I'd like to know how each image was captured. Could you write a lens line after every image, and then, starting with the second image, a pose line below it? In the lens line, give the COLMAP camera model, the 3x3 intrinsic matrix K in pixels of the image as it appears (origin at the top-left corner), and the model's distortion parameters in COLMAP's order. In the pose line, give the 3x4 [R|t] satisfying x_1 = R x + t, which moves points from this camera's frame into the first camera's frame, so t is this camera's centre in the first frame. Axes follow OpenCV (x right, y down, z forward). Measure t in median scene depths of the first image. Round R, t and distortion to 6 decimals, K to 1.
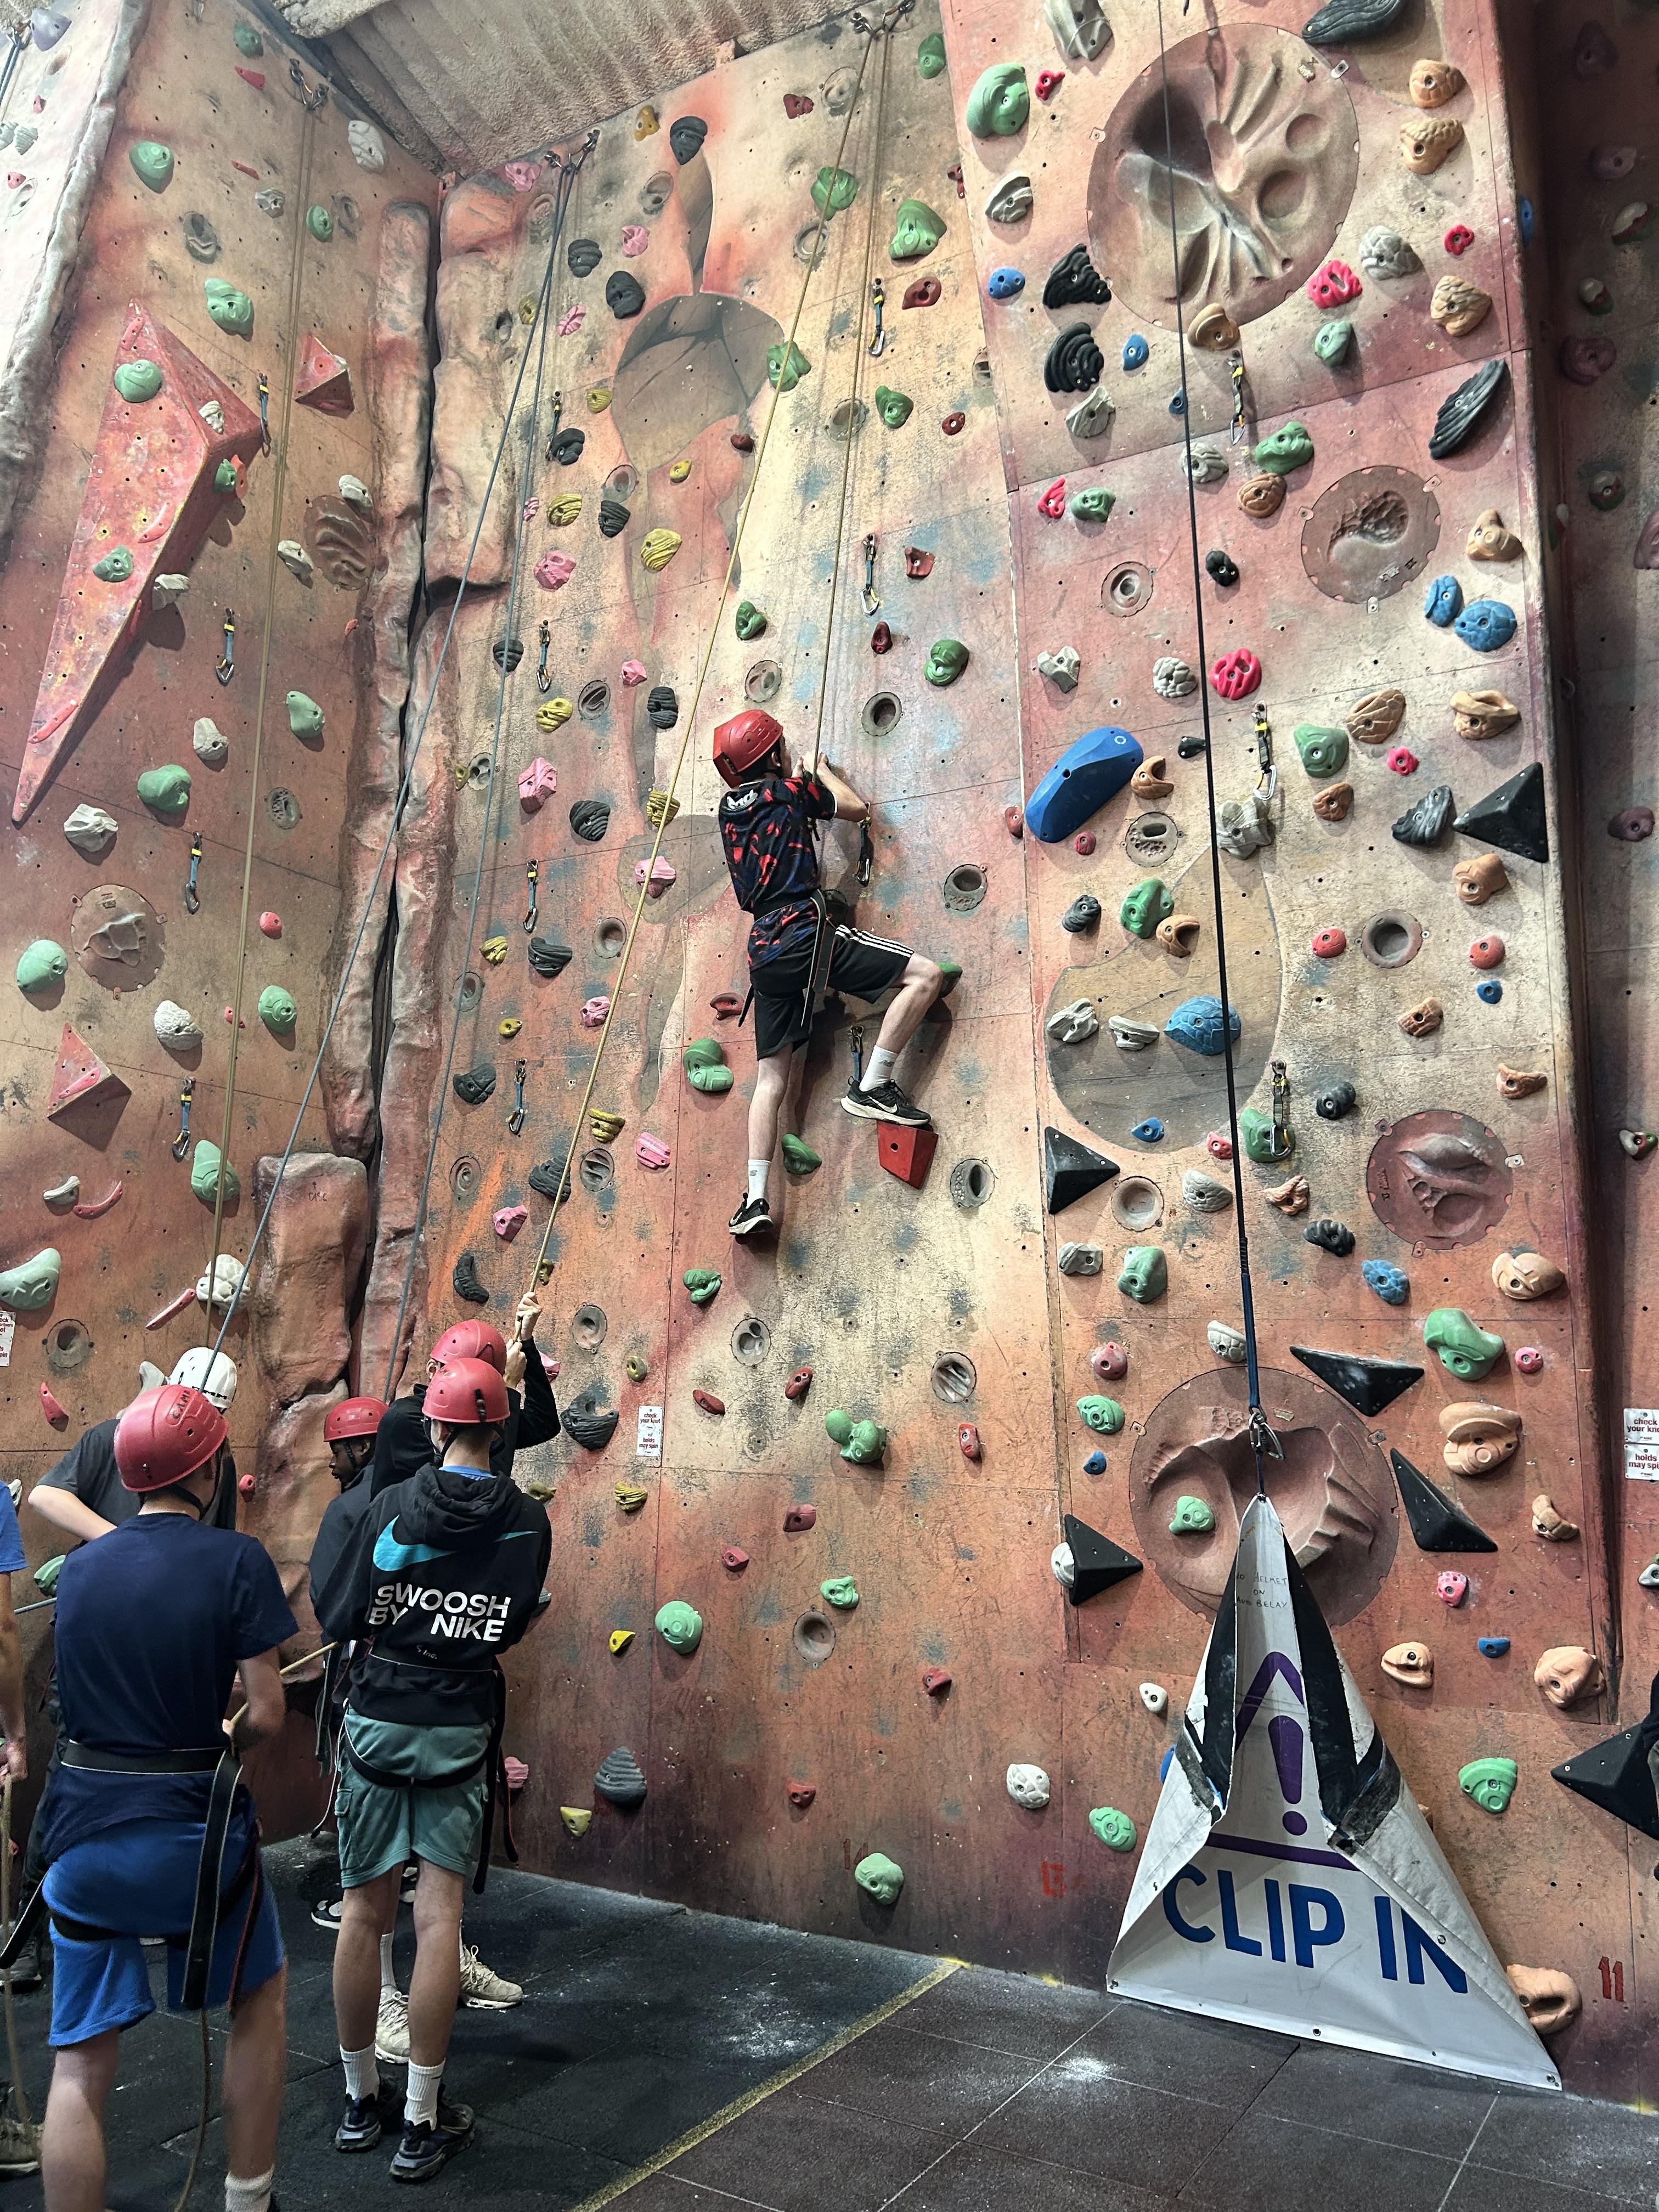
lens RADIAL K [[1663.8, 0, 844.2], [0, 1663.8, 1110.5], [0, 0, 1]] dist [0.056349, -0.061501]
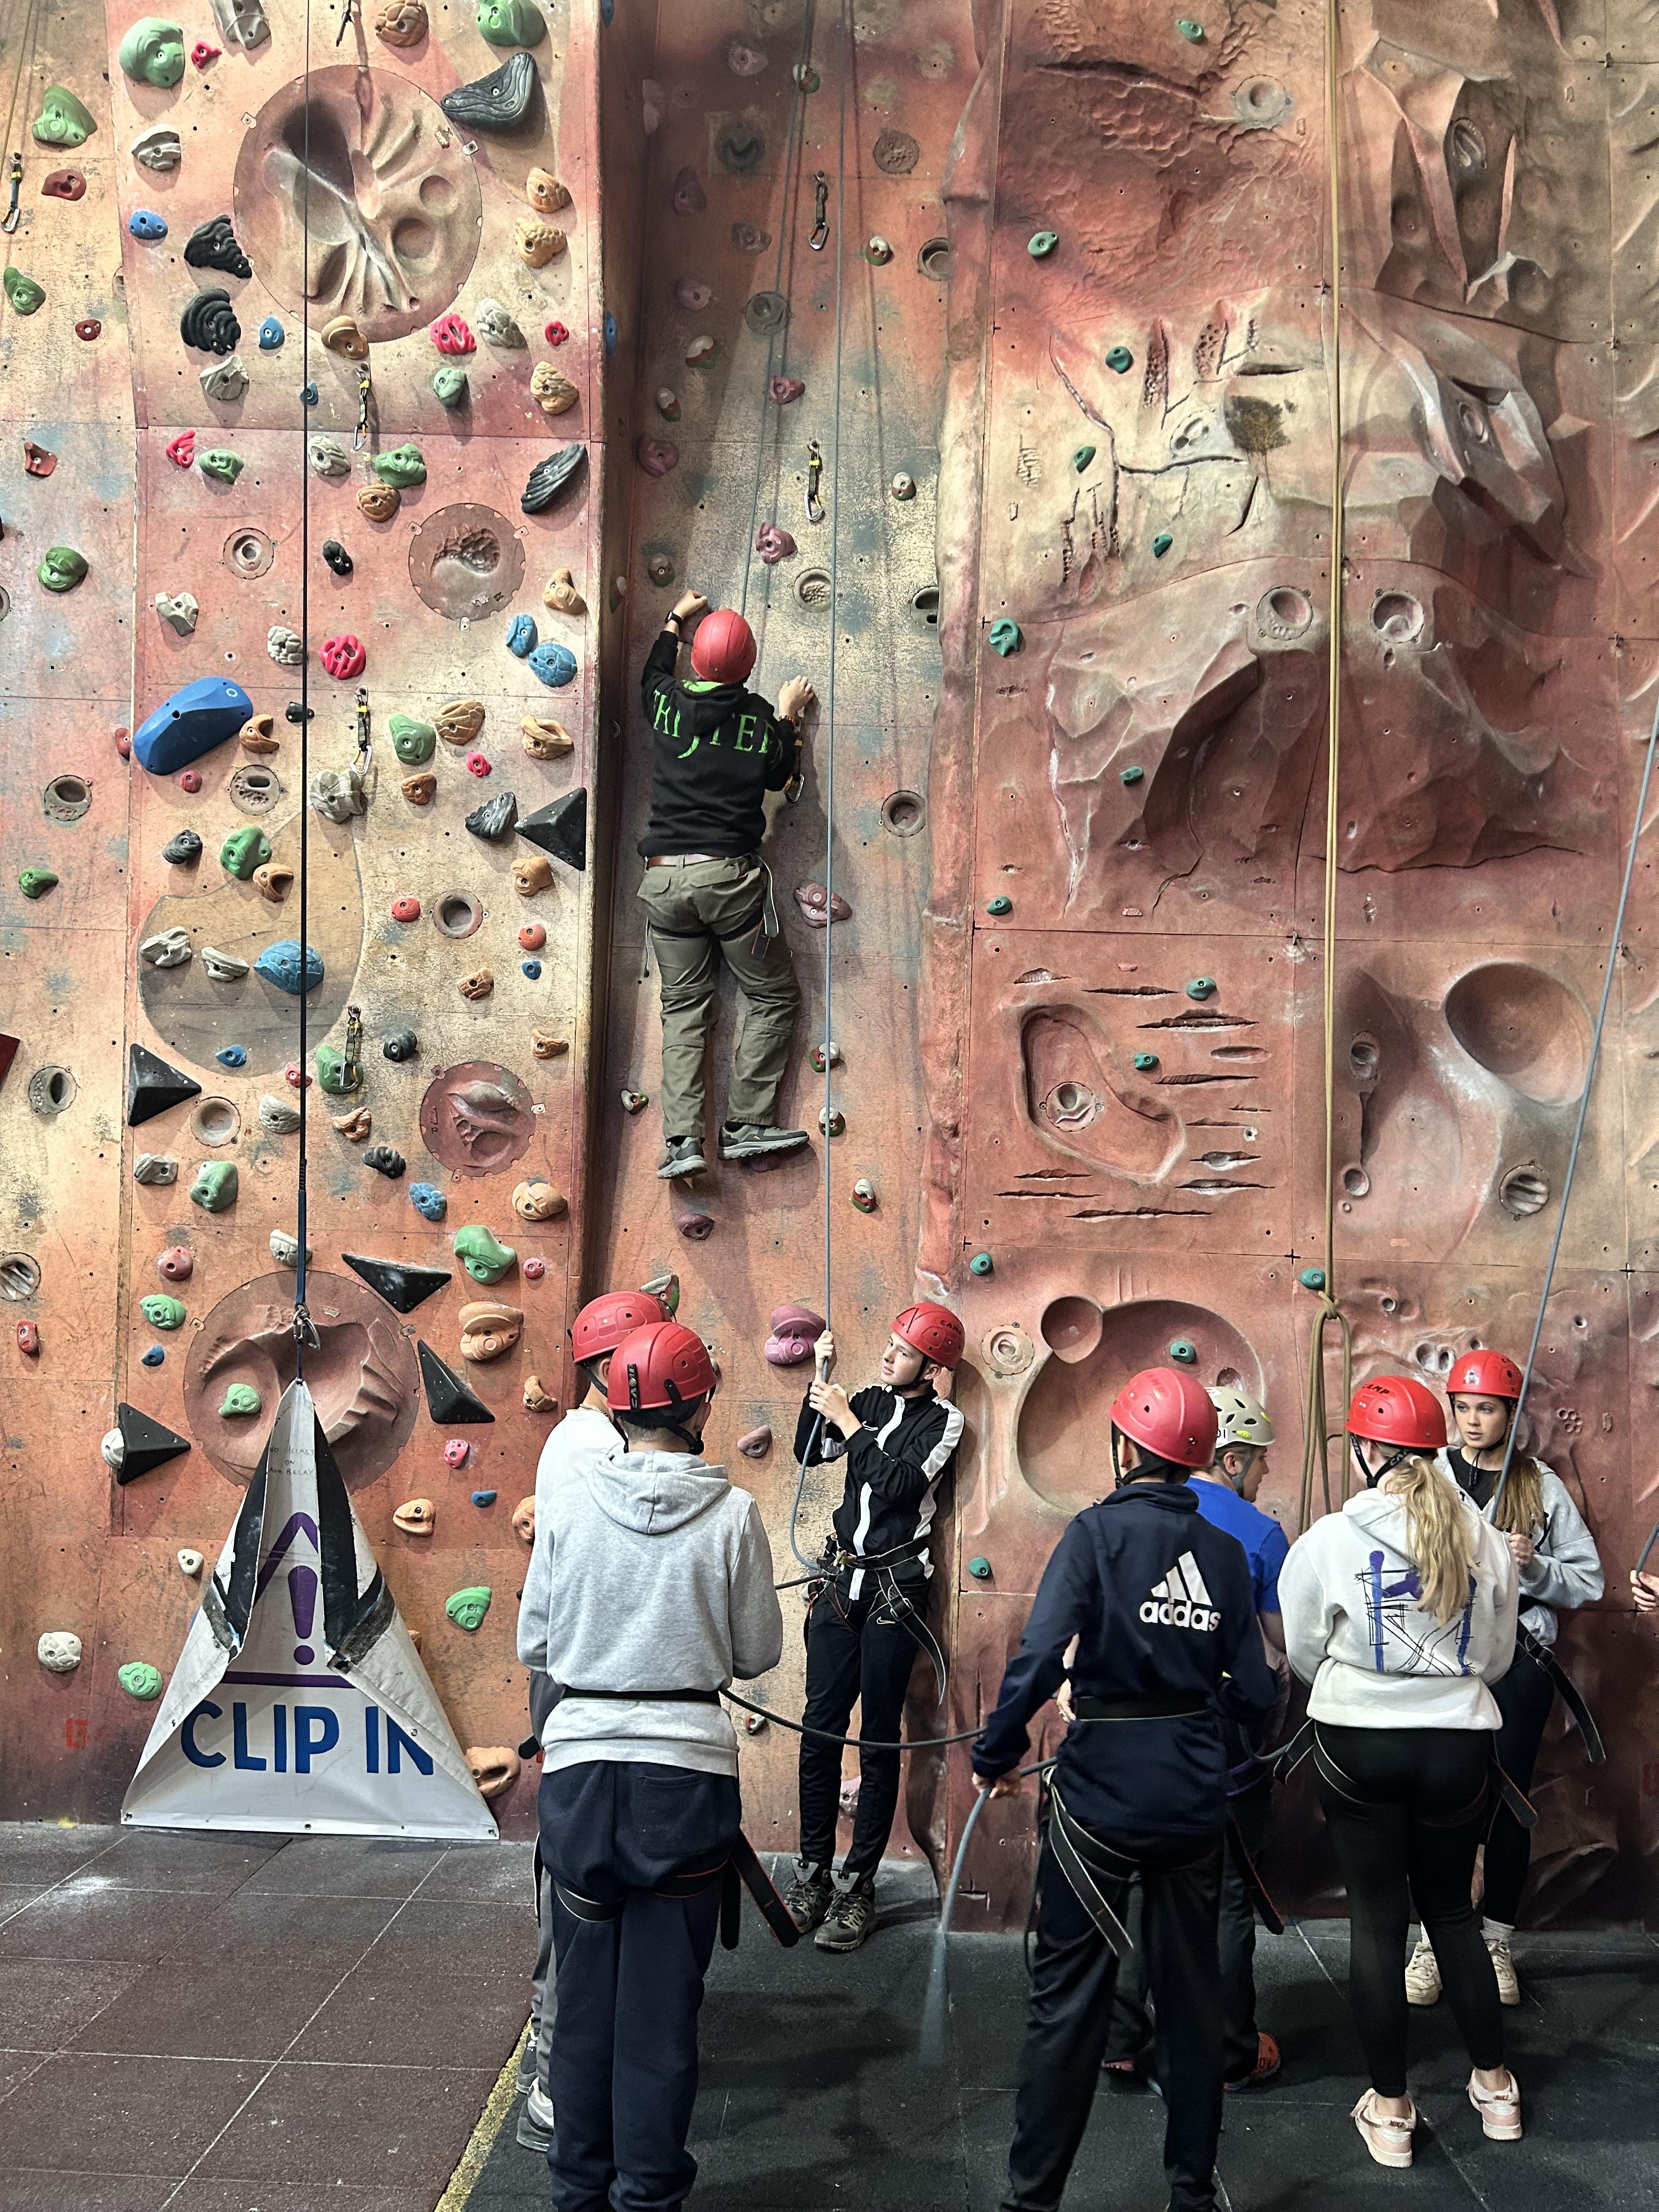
lens RADIAL K [[1663.8, 0, 850.0], [0, 1663.8, 1129.9], [0, 0, 1]] dist [0.056349, -0.061501]
pose [[0.873191, 0.065311, 0.482982, 0.009086], [-0.096751, 0.994487, 0.040440, -0.023843], [-0.477678, -0.082041, 0.874696, -0.165941]]
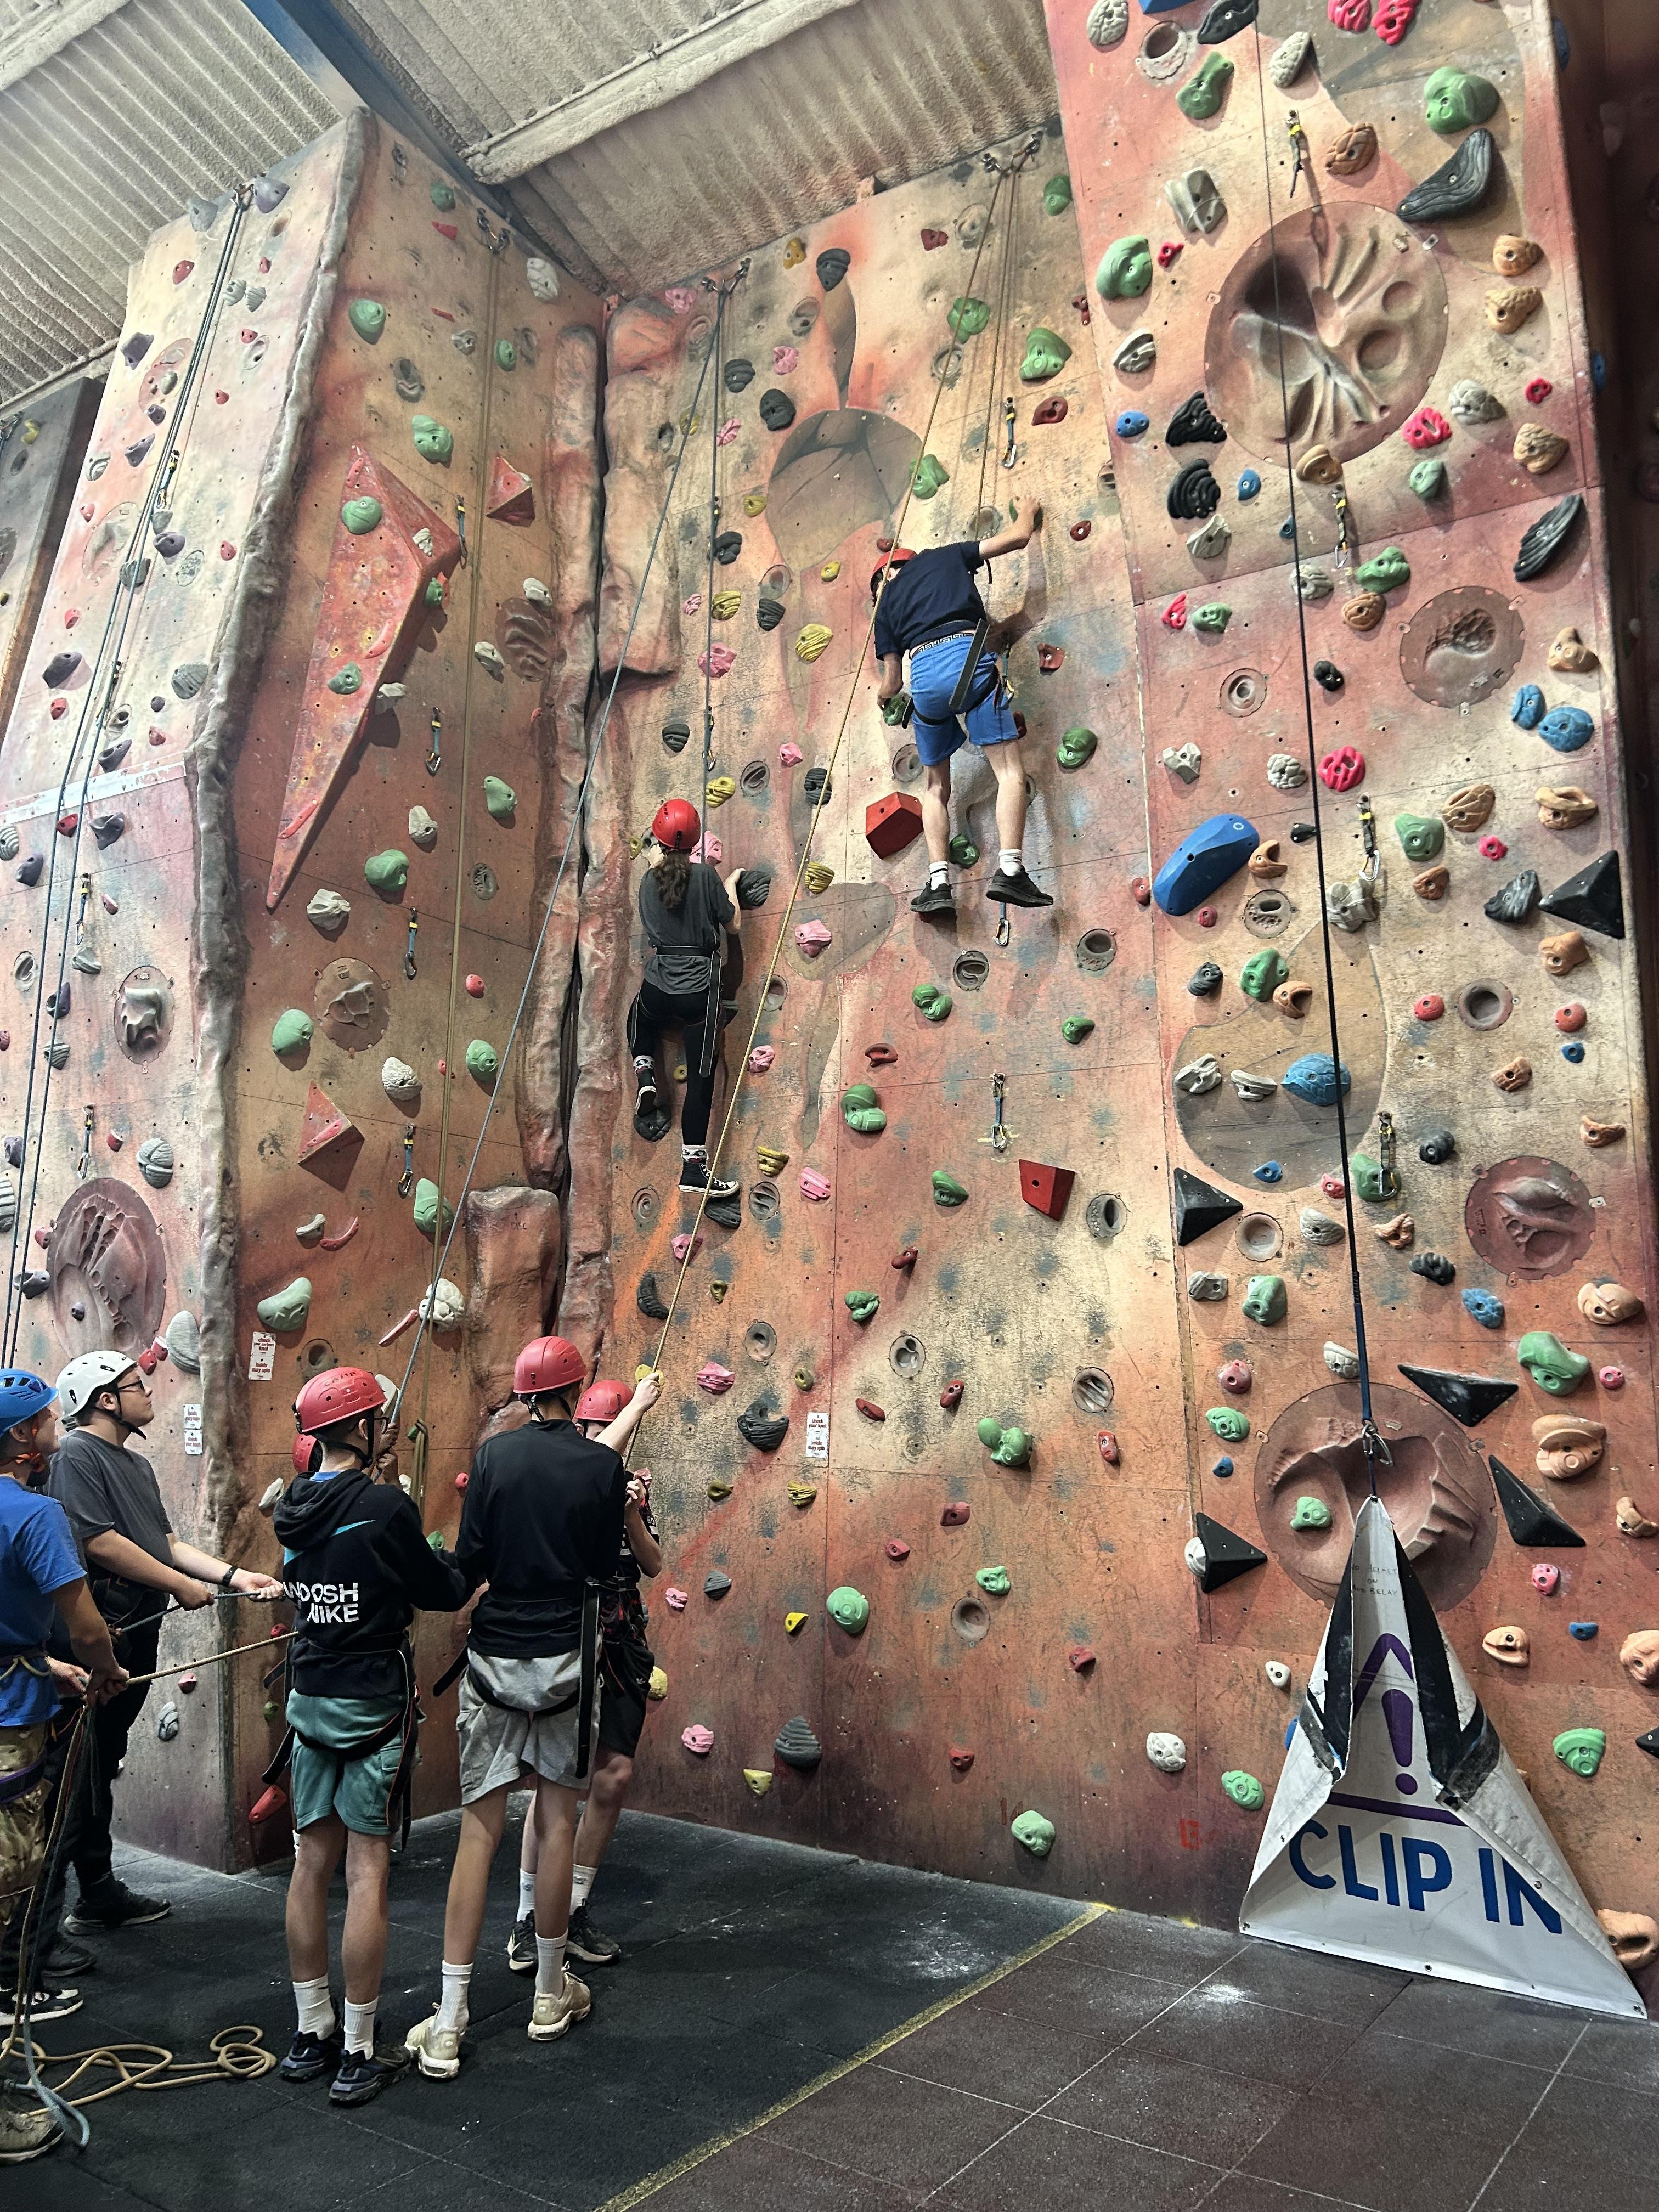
lens RADIAL K [[1663.8, 0, 849.3], [0, 1663.8, 1104.0], [0, 0, 1]] dist [0.056349, -0.061501]
pose [[0.998429, -0.010875, -0.054975, -0.038175], [0.010945, 0.999940, 0.000972, -0.038938], [0.054961, -0.001572, 0.998487, -0.145958]]
